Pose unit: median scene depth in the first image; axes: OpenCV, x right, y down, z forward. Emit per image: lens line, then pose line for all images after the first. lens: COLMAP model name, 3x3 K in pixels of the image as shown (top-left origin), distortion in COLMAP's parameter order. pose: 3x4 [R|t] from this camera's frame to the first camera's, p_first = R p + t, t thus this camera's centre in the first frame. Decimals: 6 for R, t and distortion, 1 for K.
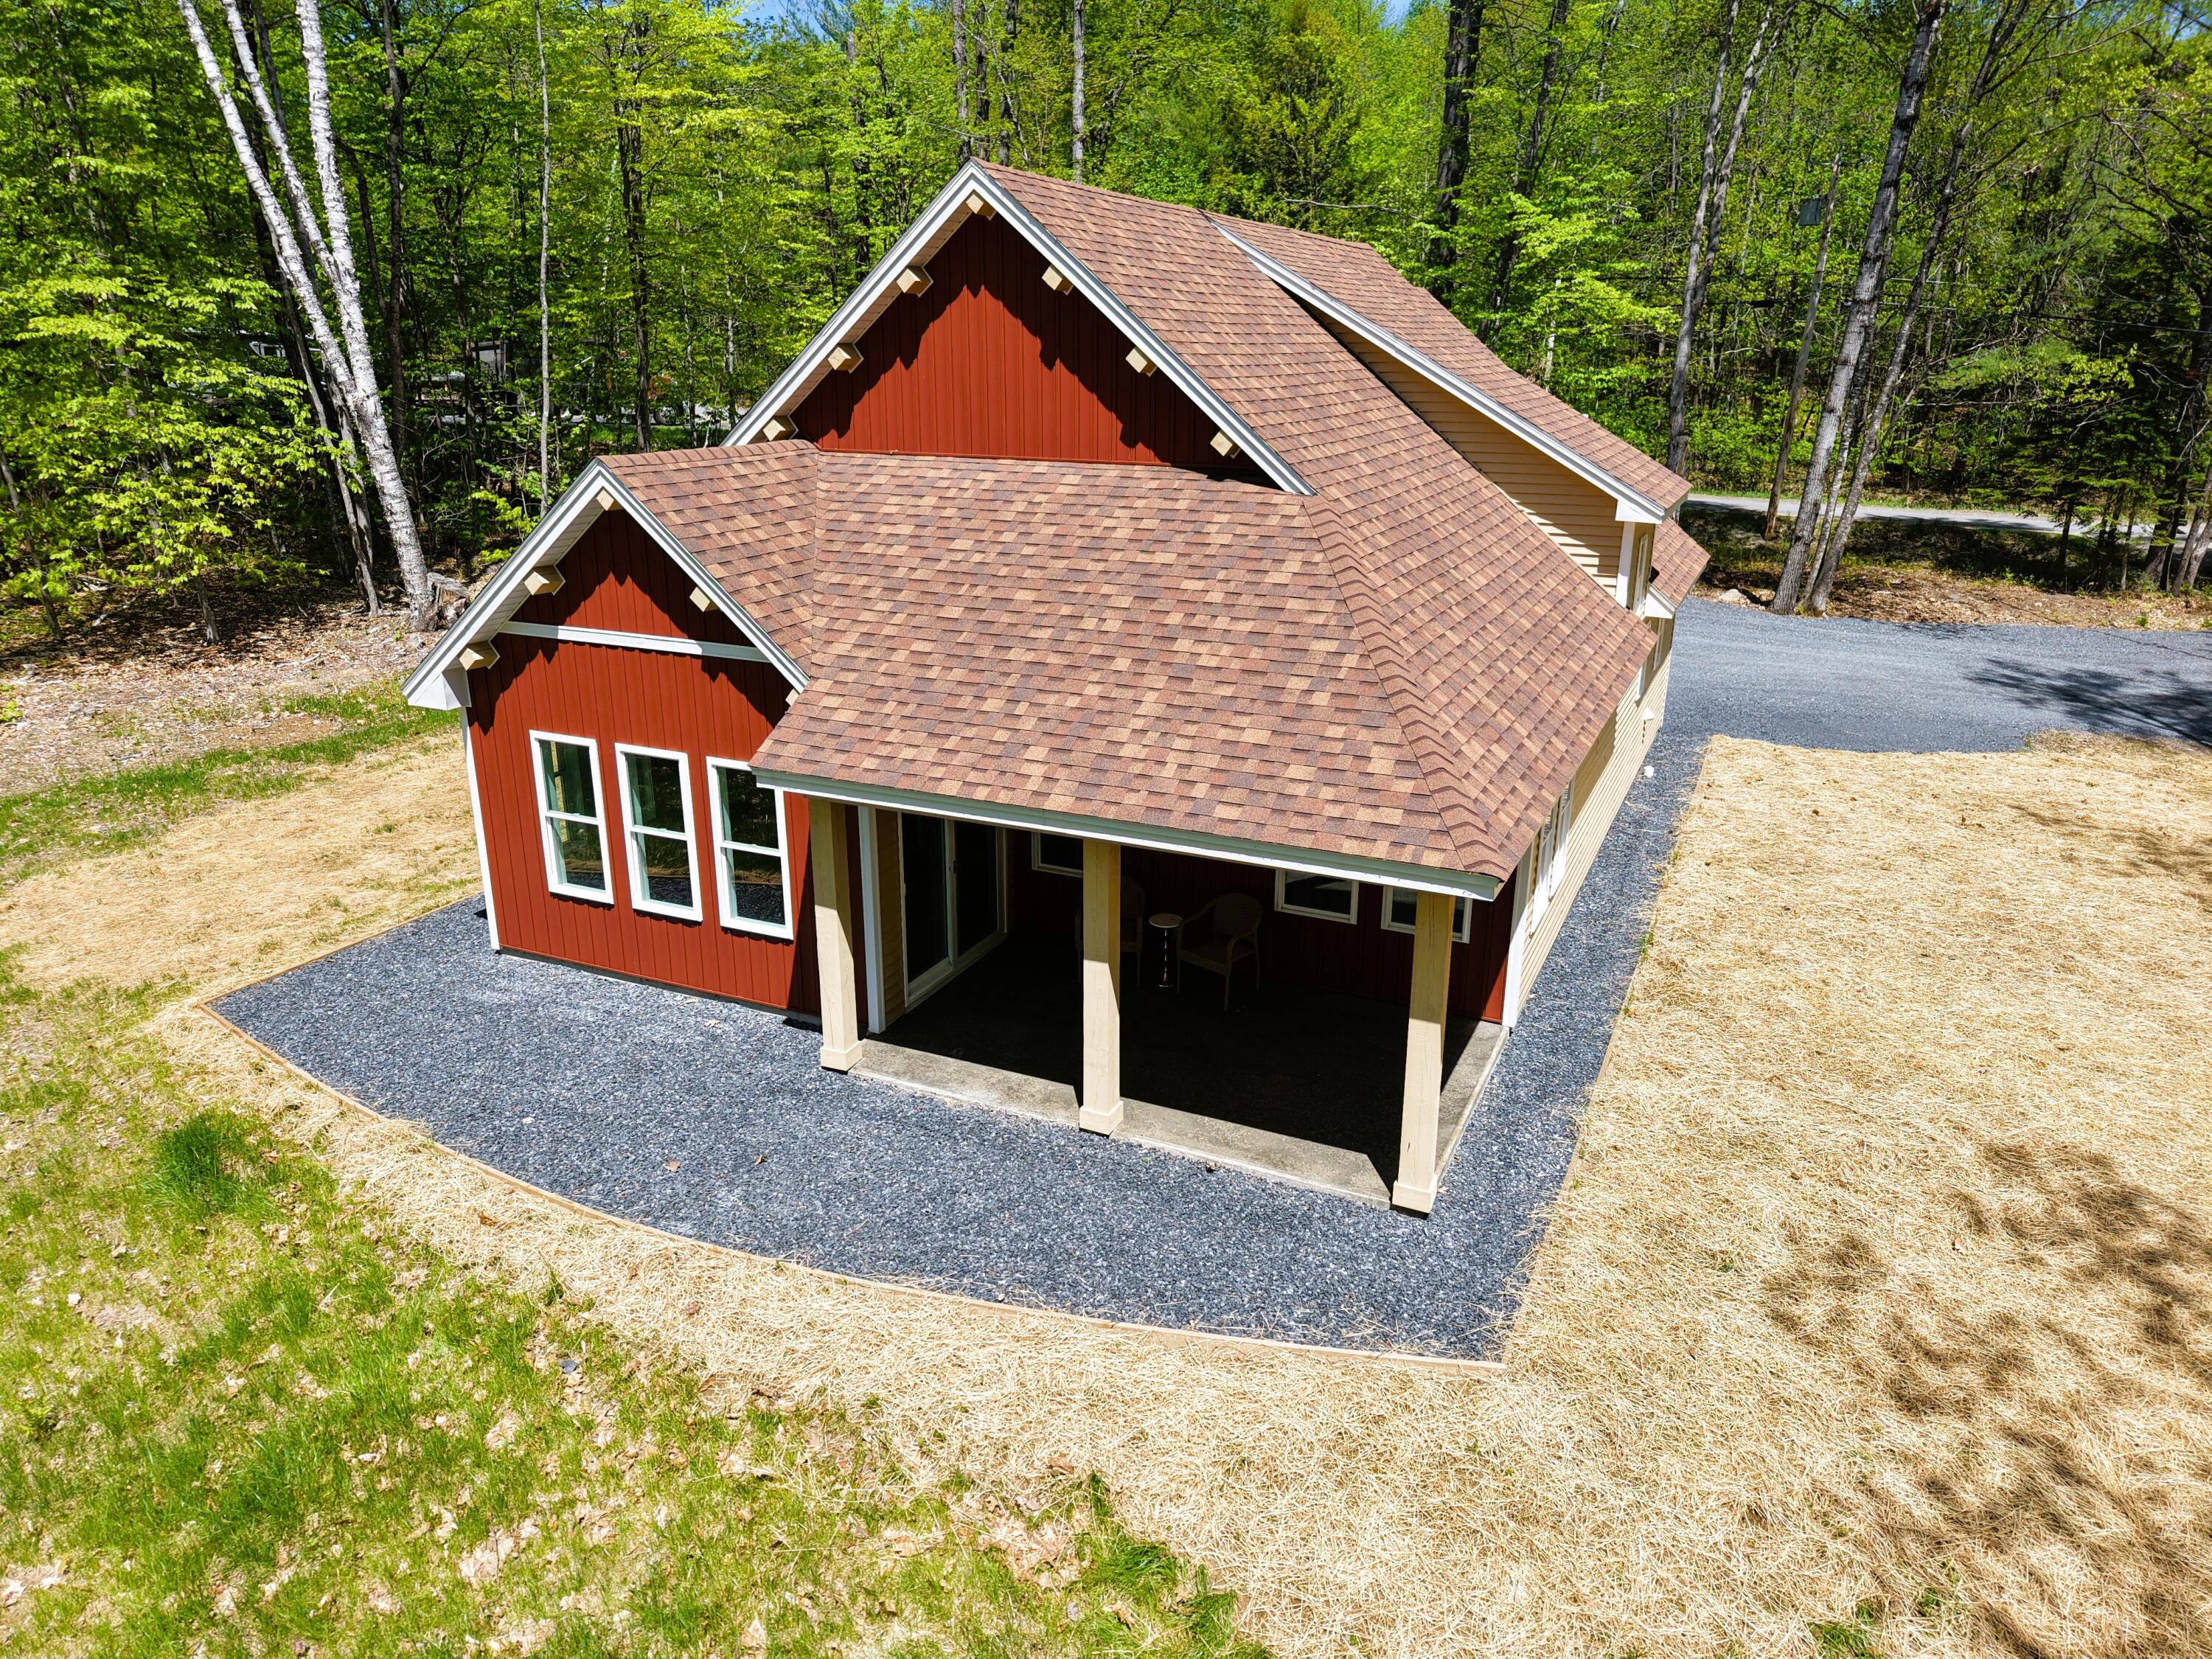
lens RADIAL K [[1466.6, 0, 1107.2], [0, 1466.6, 830.1], [0, 0, 1]] dist [0.013009, -0.008343]
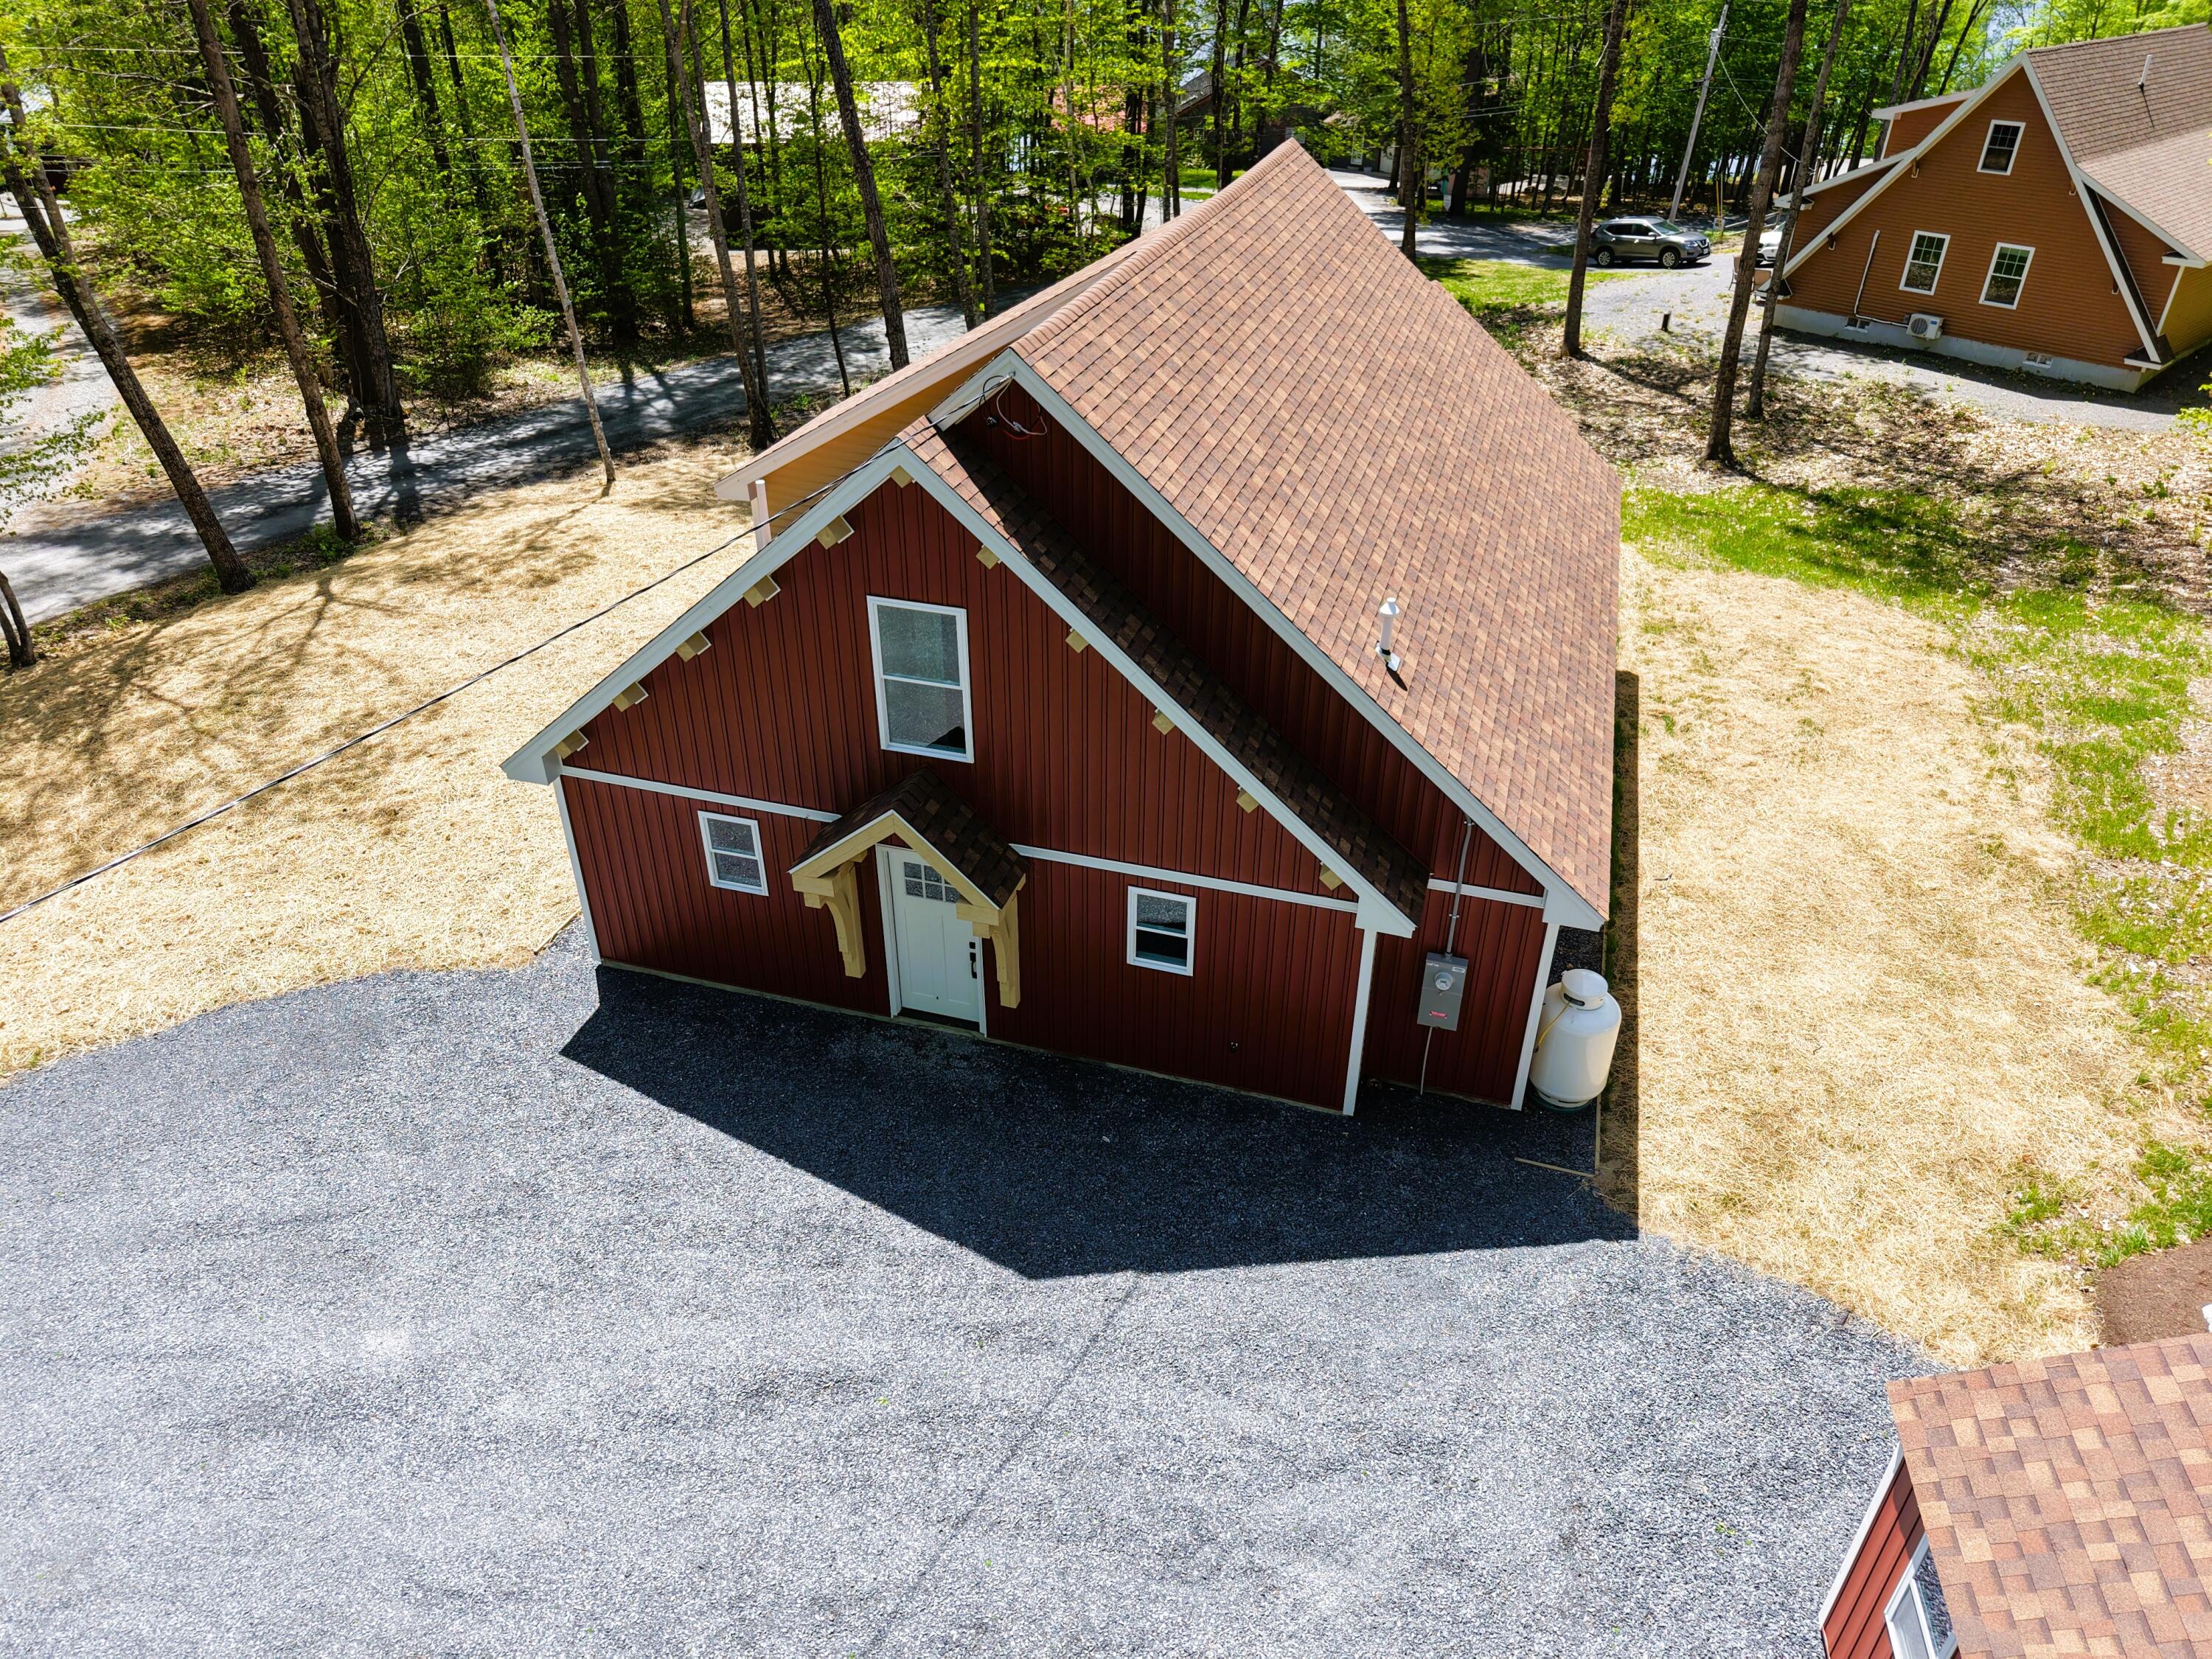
lens RADIAL K [[1466.6, 0, 1095.8], [0, 1466.6, 826.3], [0, 0, 1]] dist [0.013009, -0.008343]
pose [[-0.991875, 0.061361, -0.111439, 0.370438], [-0.047595, 0.633379, 0.772377, -1.227477], [0.117976, 0.771405, -0.625312, 2.582148]]
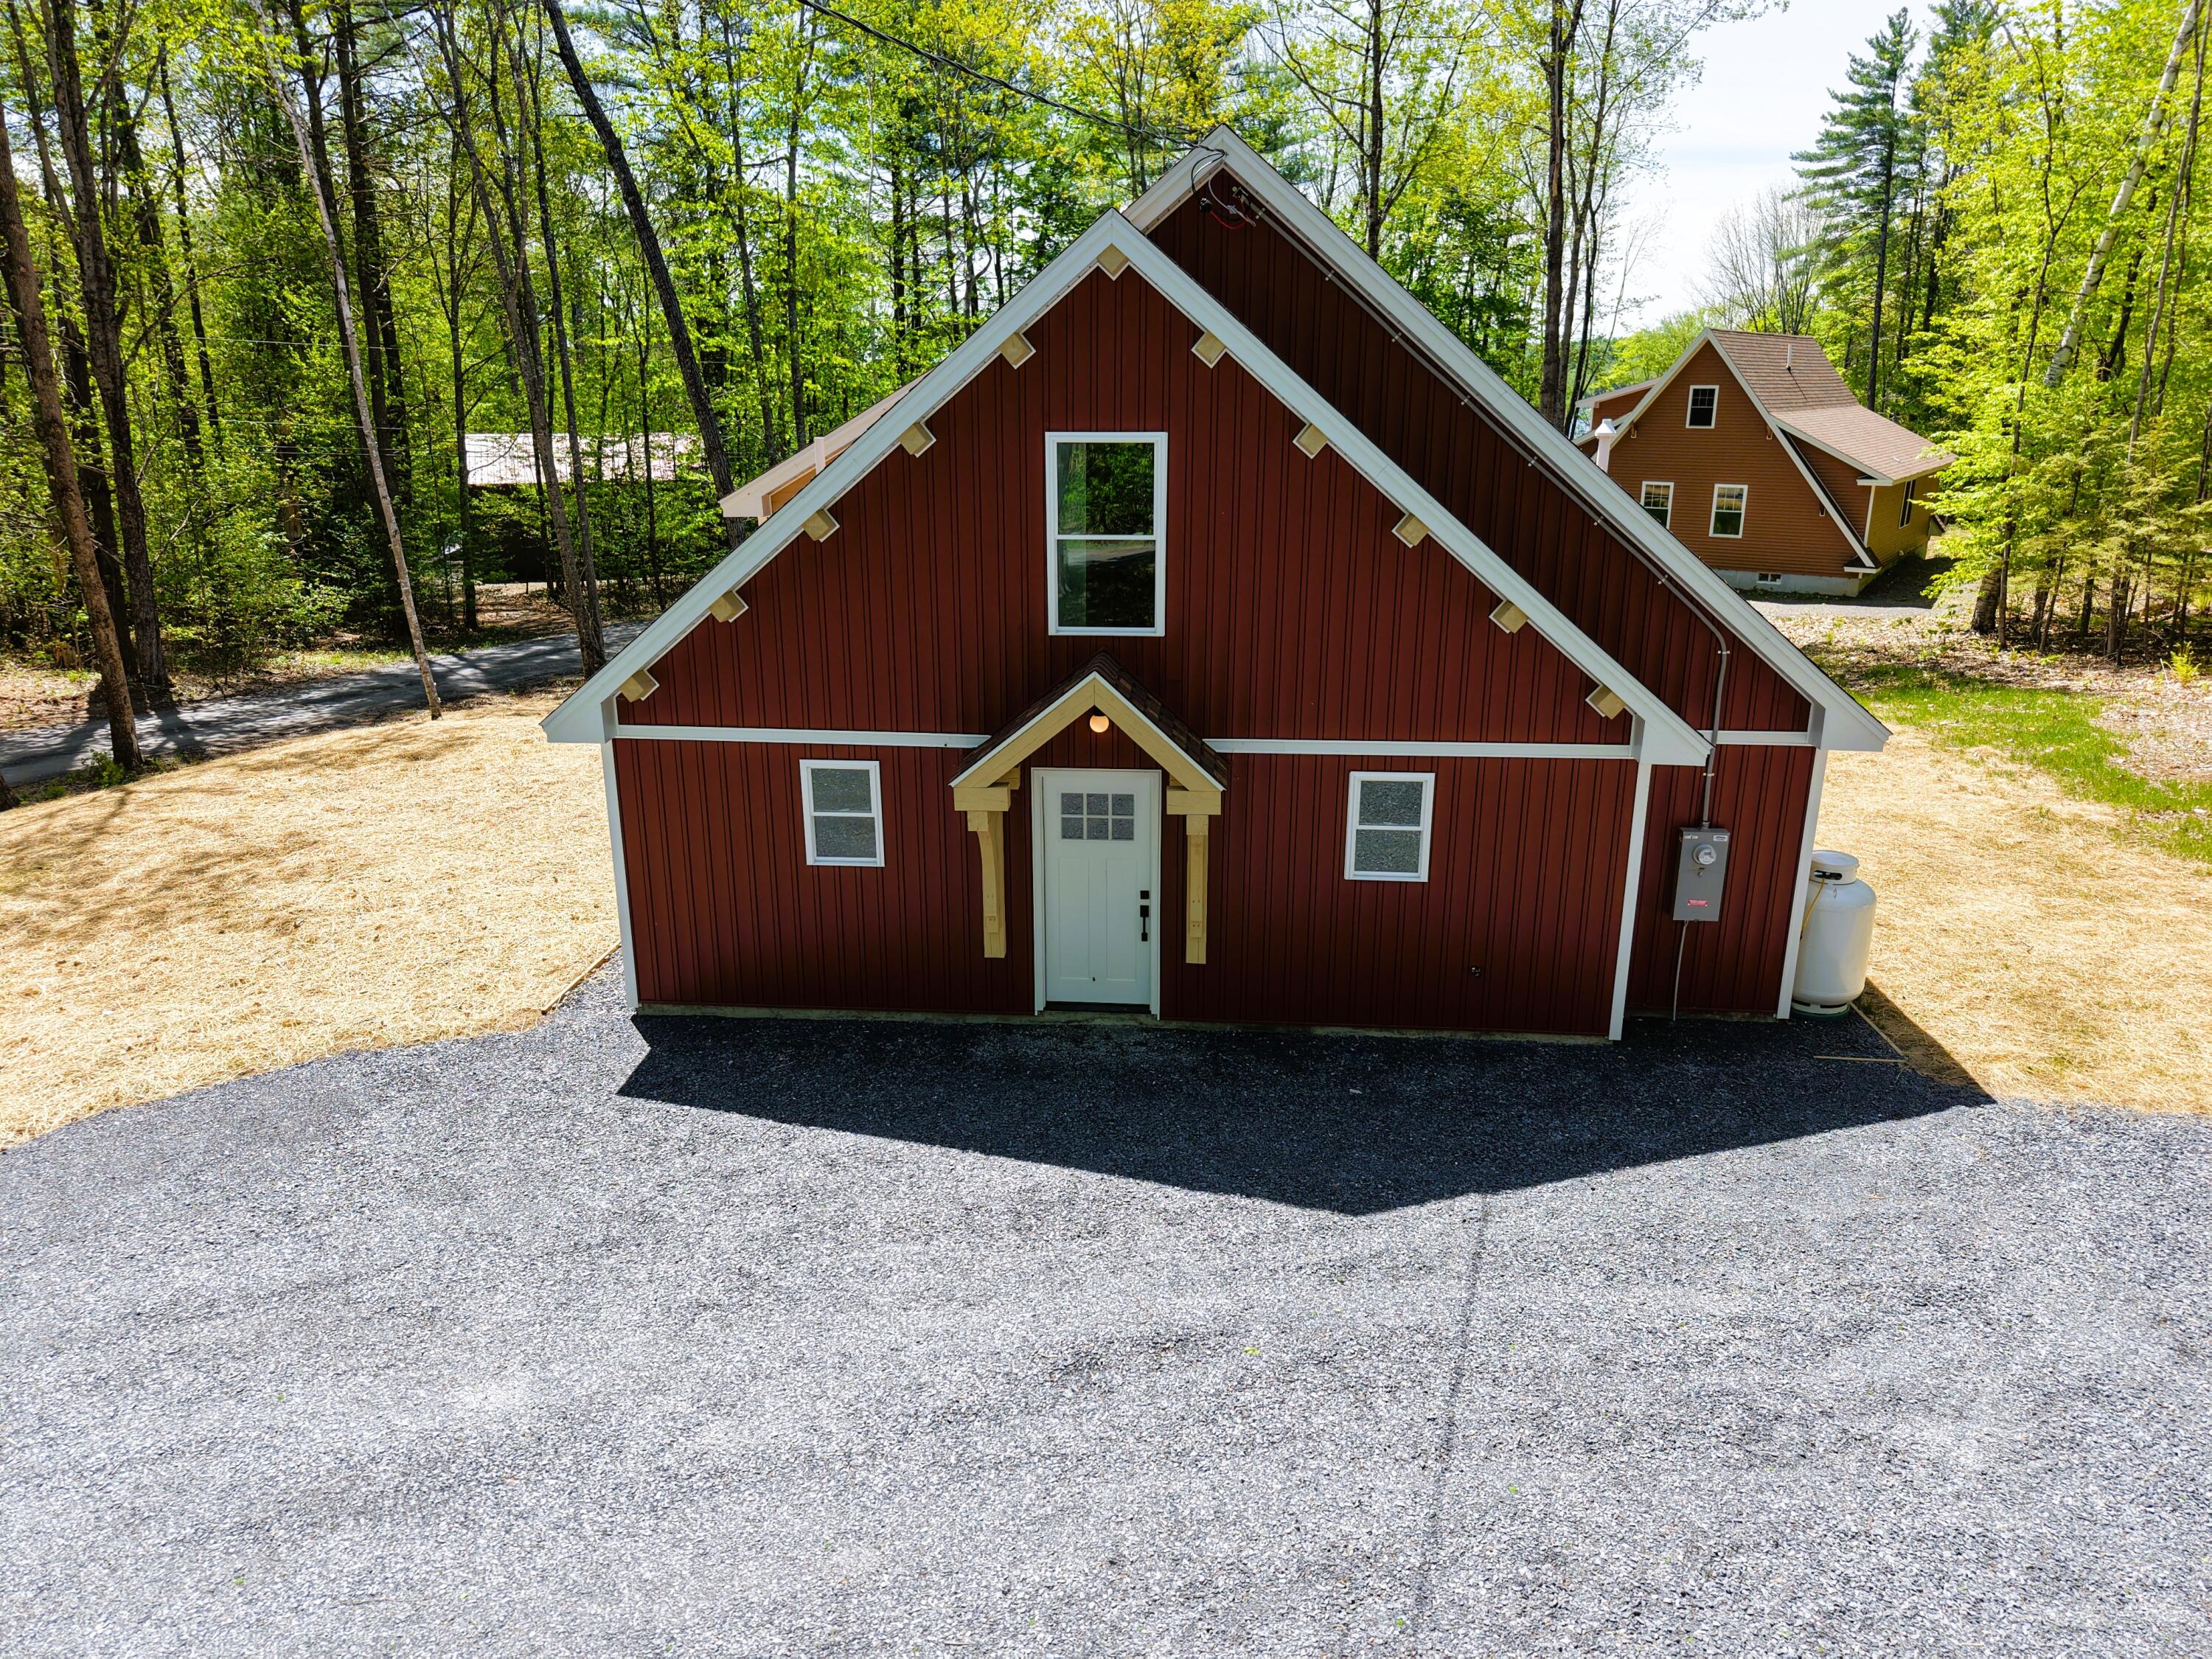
lens RADIAL K [[1466.6, 0, 1115.1], [0, 1466.6, 832.3], [0, 0, 1]] dist [0.013009, -0.008343]
pose [[-0.942996, 0.099172, -0.317685, 0.660038], [-0.108267, 0.811231, 0.574616, -0.857247], [0.314702, 0.576255, -0.754250, 2.613886]]
